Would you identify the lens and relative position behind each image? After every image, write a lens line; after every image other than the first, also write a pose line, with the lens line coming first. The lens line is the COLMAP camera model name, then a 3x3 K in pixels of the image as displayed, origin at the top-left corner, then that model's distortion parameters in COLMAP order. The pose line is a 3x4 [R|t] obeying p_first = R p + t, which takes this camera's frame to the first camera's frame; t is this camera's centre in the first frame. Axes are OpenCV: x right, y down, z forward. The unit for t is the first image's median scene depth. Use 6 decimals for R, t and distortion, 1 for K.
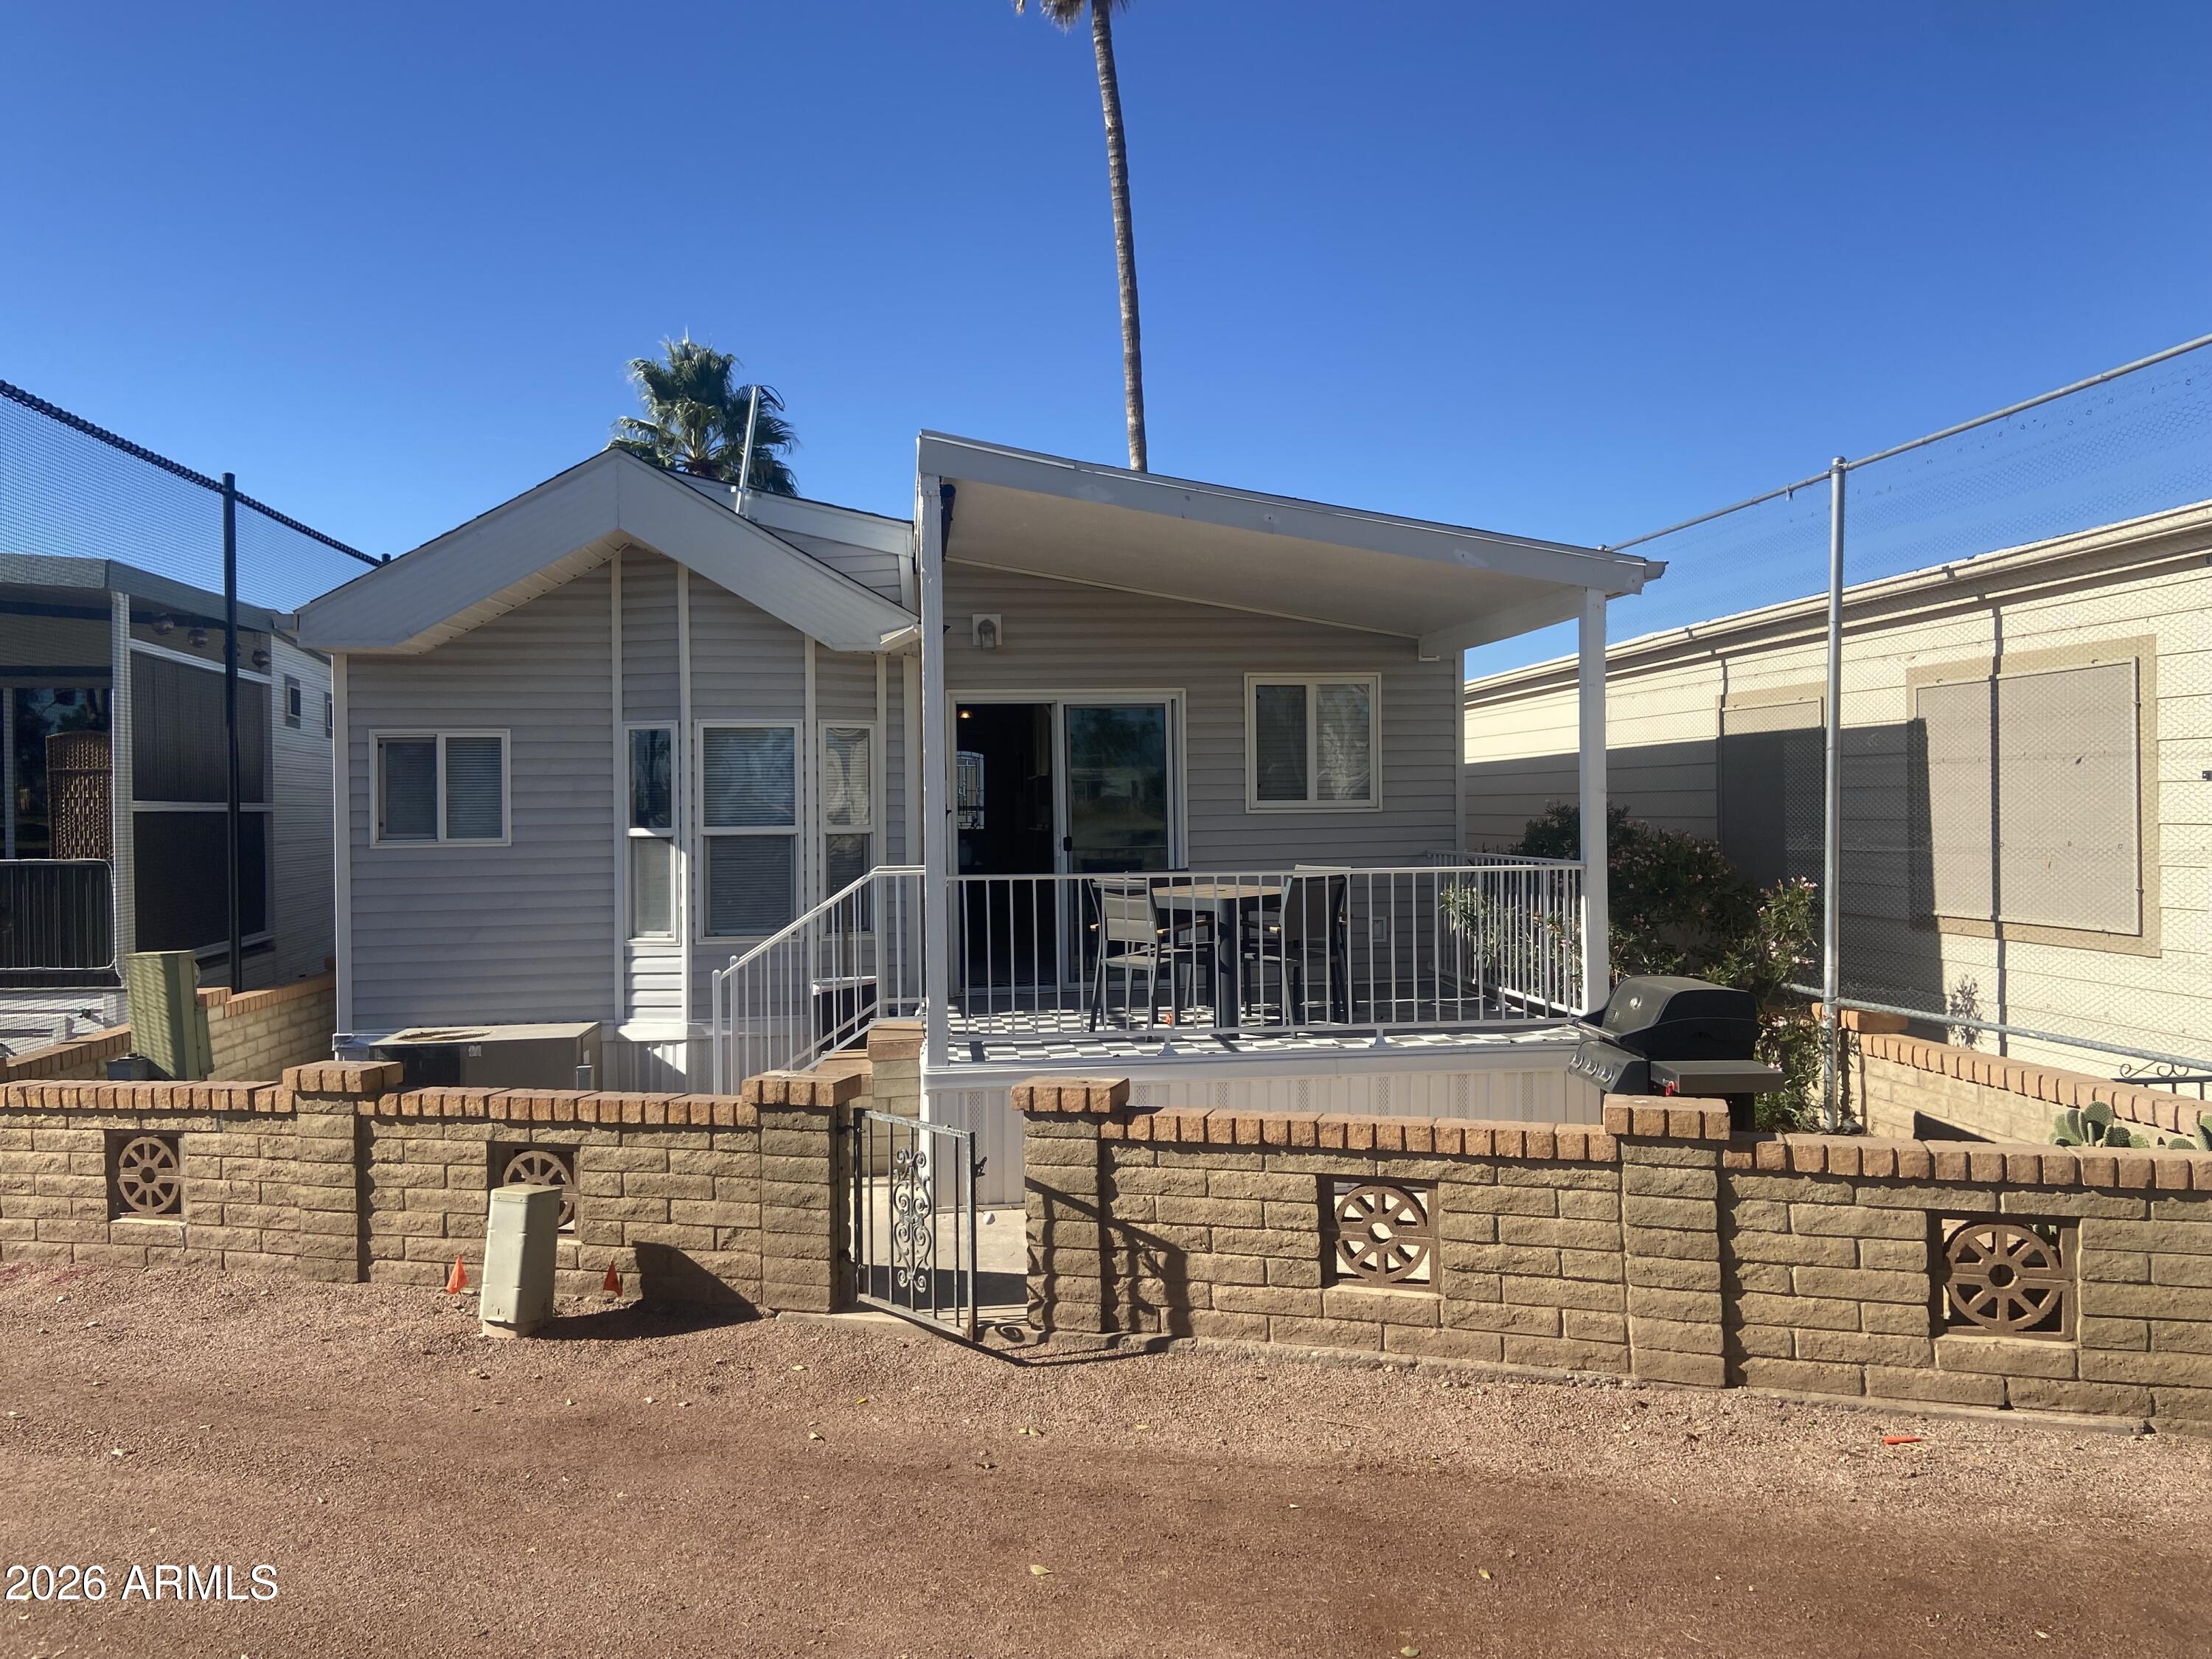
lens RADIAL K [[1657.3, 0, 1110.5], [0, 1657.3, 797.8], [0, 0, 1]] dist [0.121732, -0.138005]
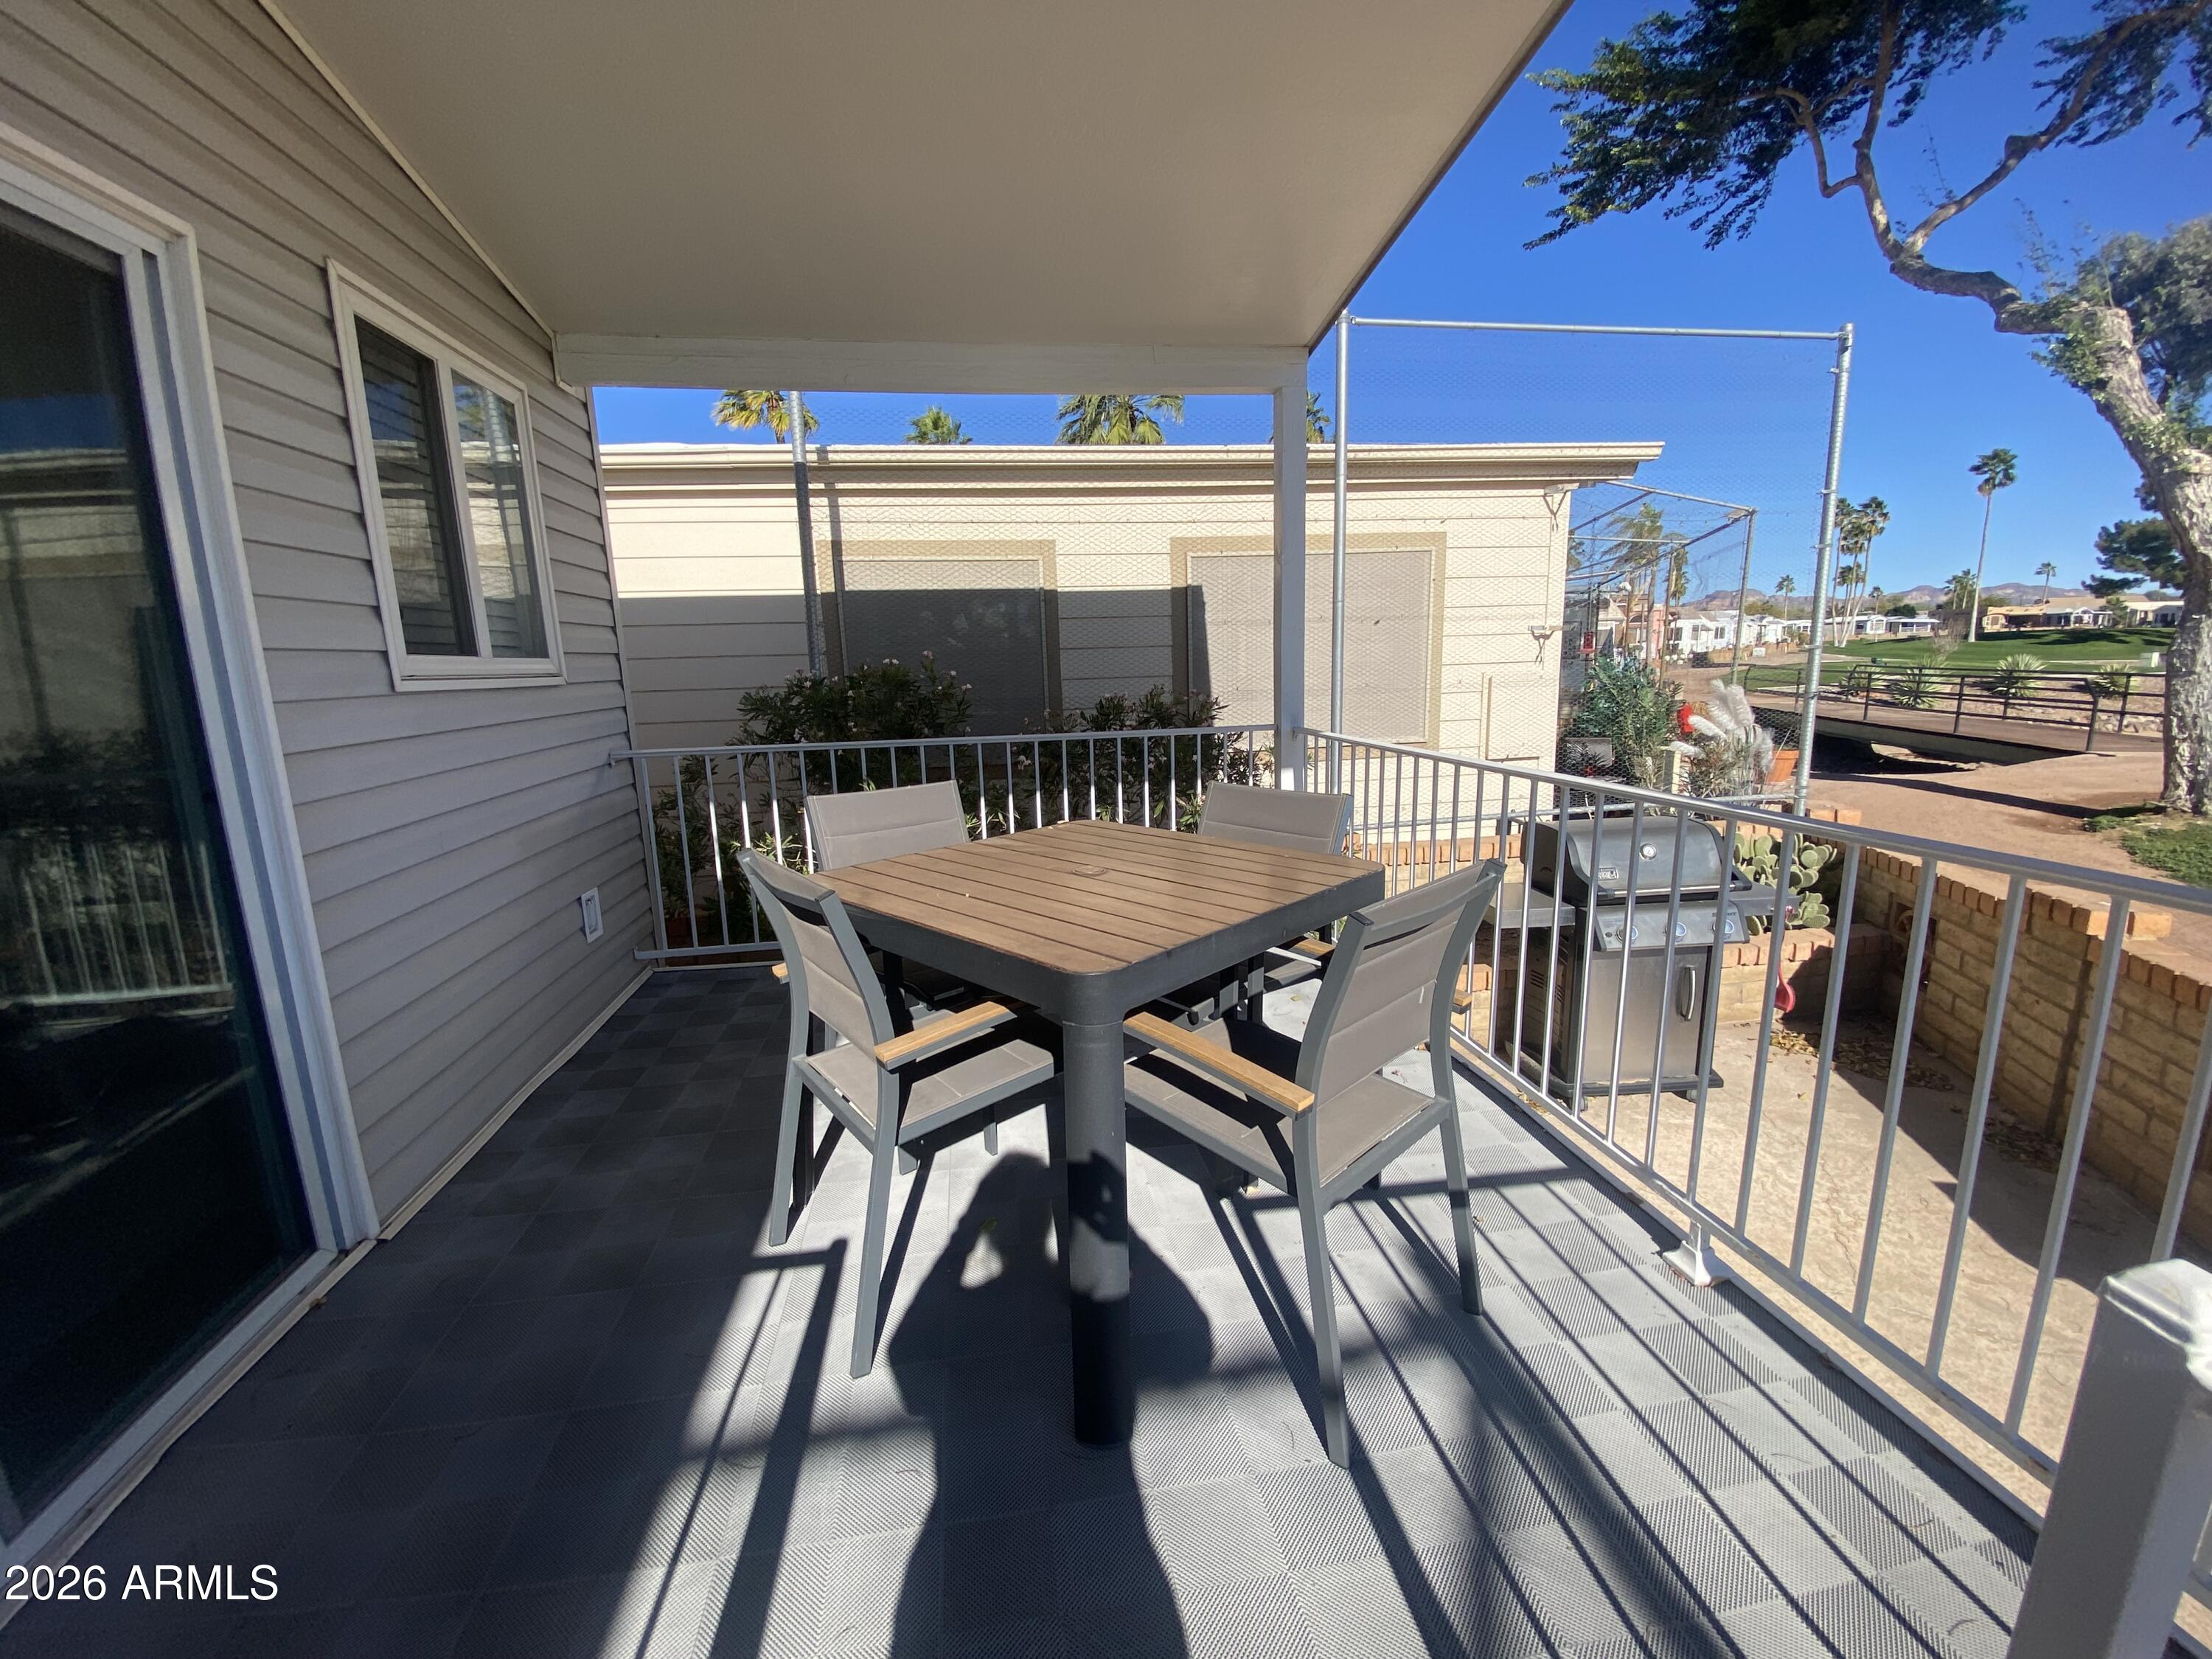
lens RADIAL K [[871.1, 0, 1093.3], [0, 871.1, 828.9], [0, 0, 1]] dist [0.027267, -0.022802]
pose [[-0.016099, -0.168903, 0.985501, -0.164211], [0.027557, 0.985180, 0.169298, 0.018668], [-0.999491, 0.029883, -0.011206, 1.303548]]
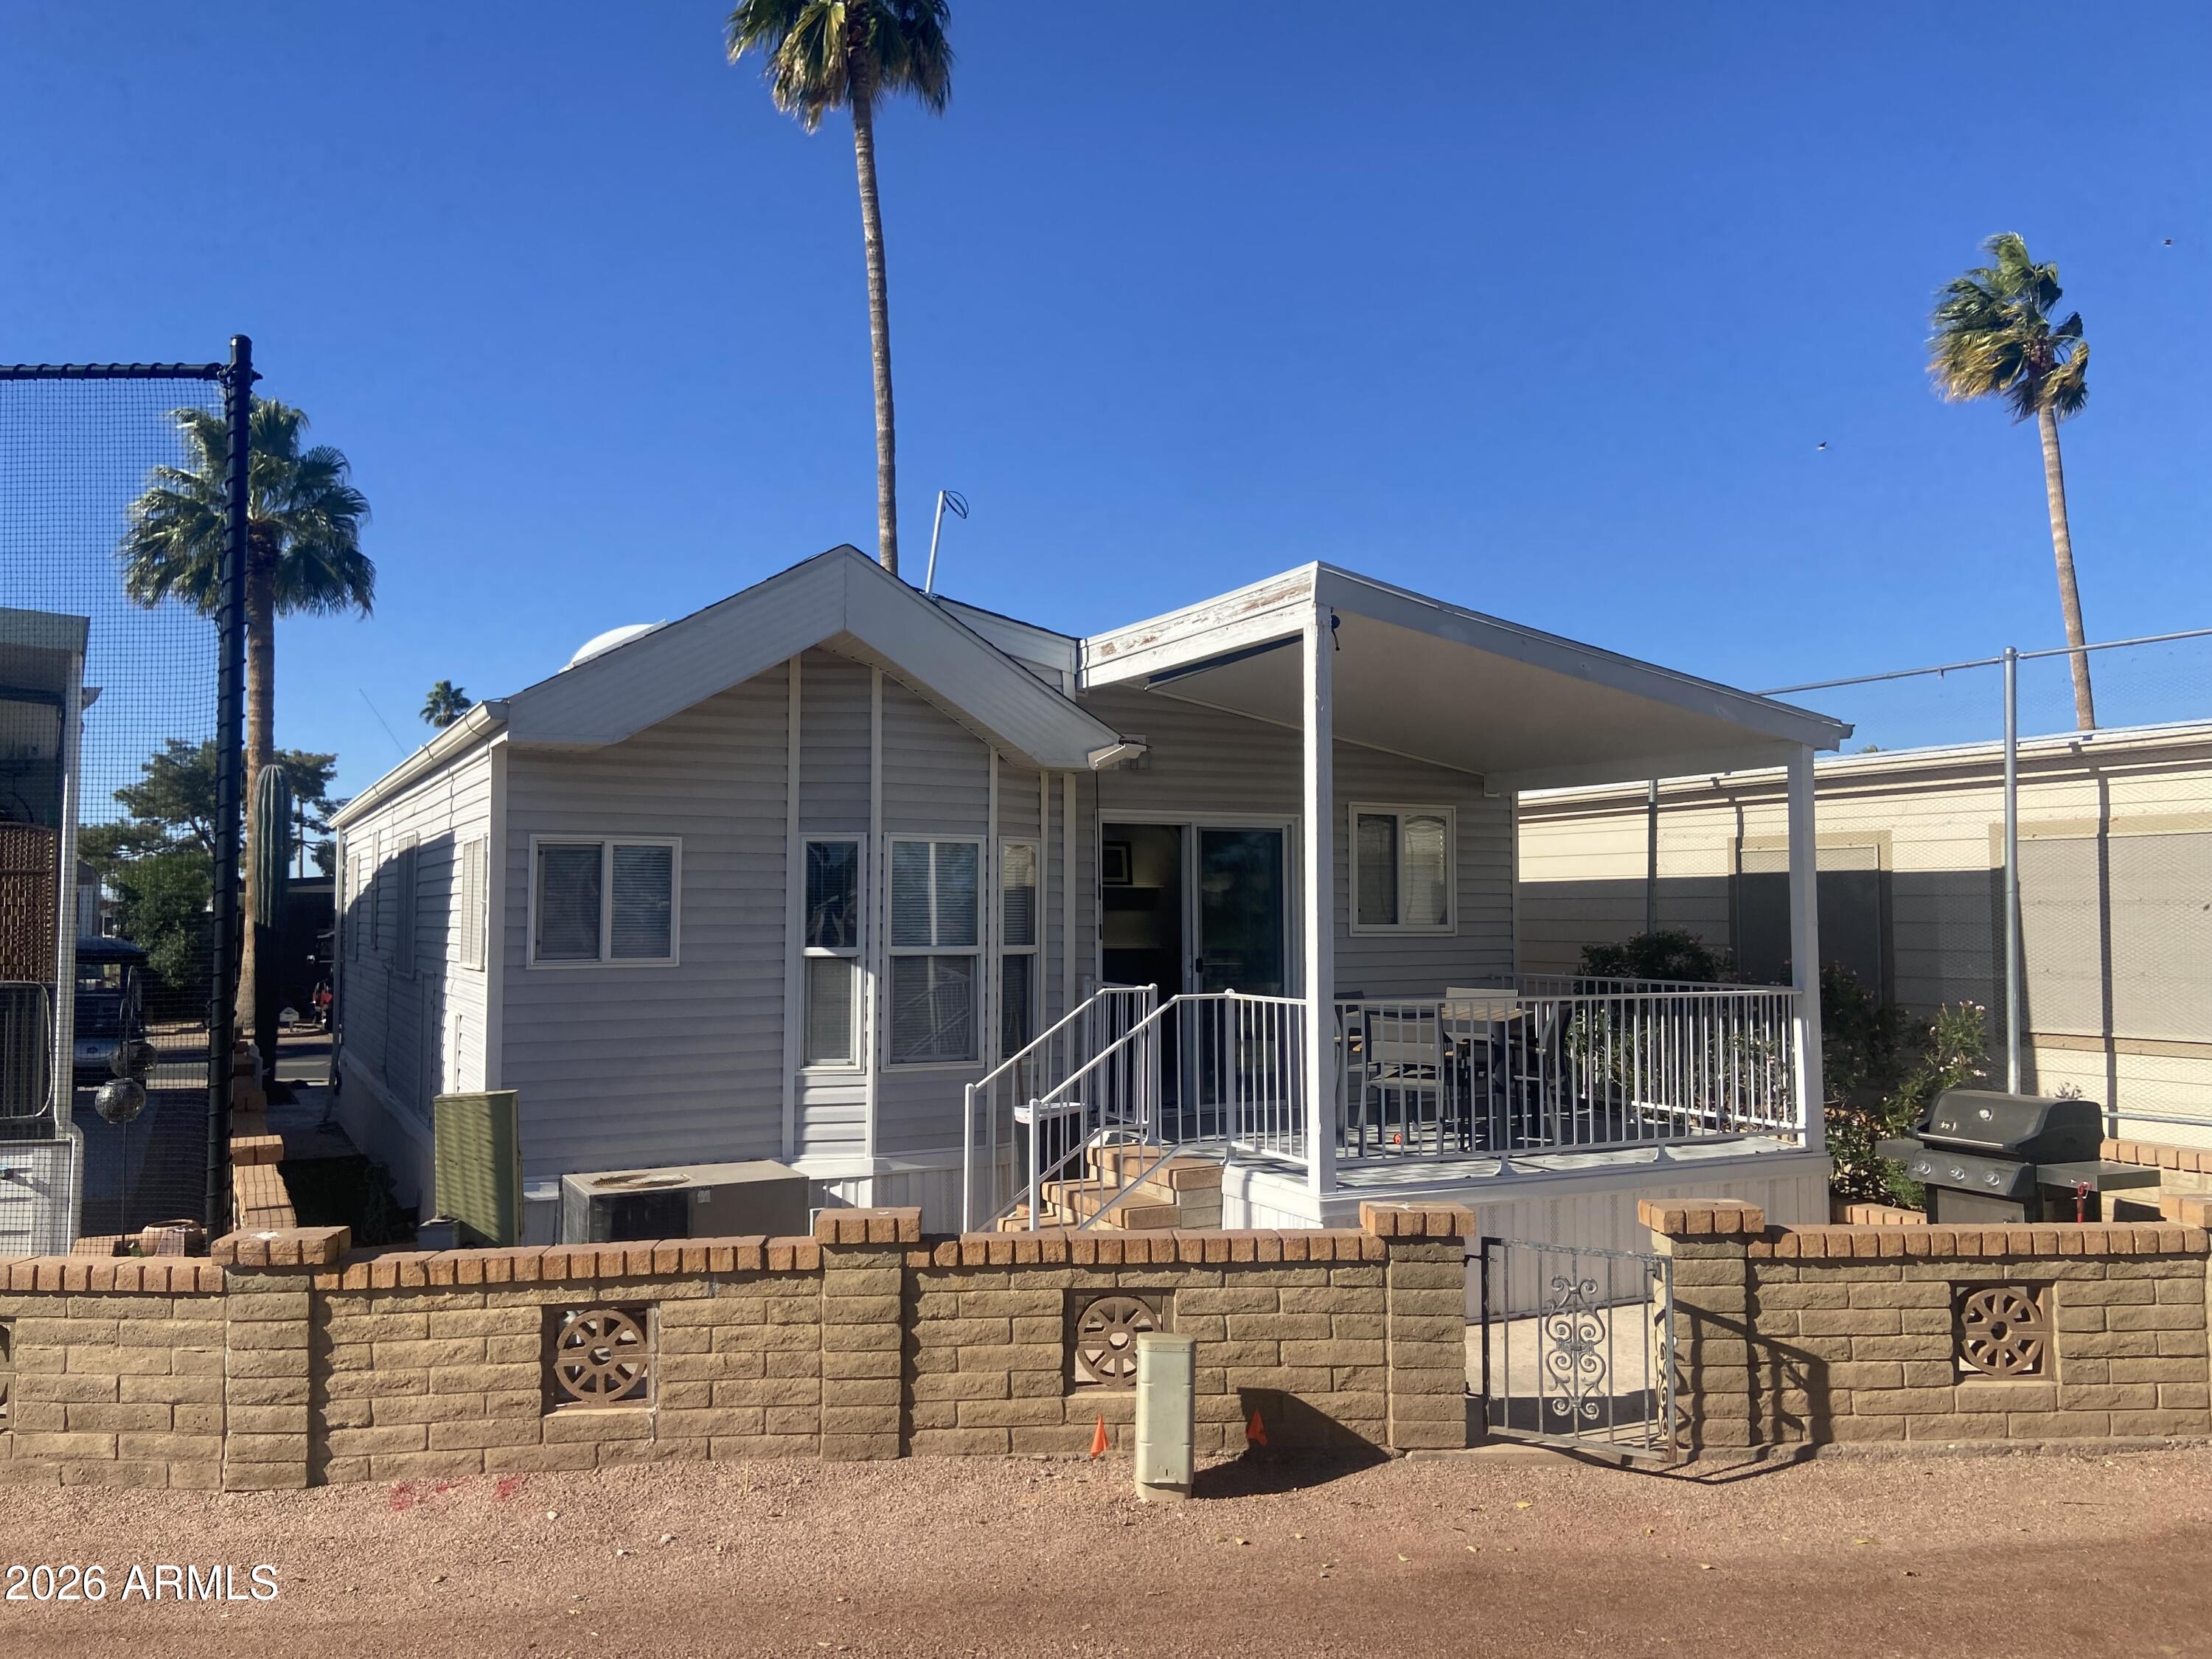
lens RADIAL K [[1656.0, 0, 1093.1], [0, 1656.0, 831.3], [0, 0, 1]] dist [0.141560, -0.177261]
pose [[0.942793, 0.029903, 0.332034, -0.636081], [-0.014142, 0.998660, -0.049785, -0.003532], [-0.333078, 0.042241, 0.941953, 0.105155]]
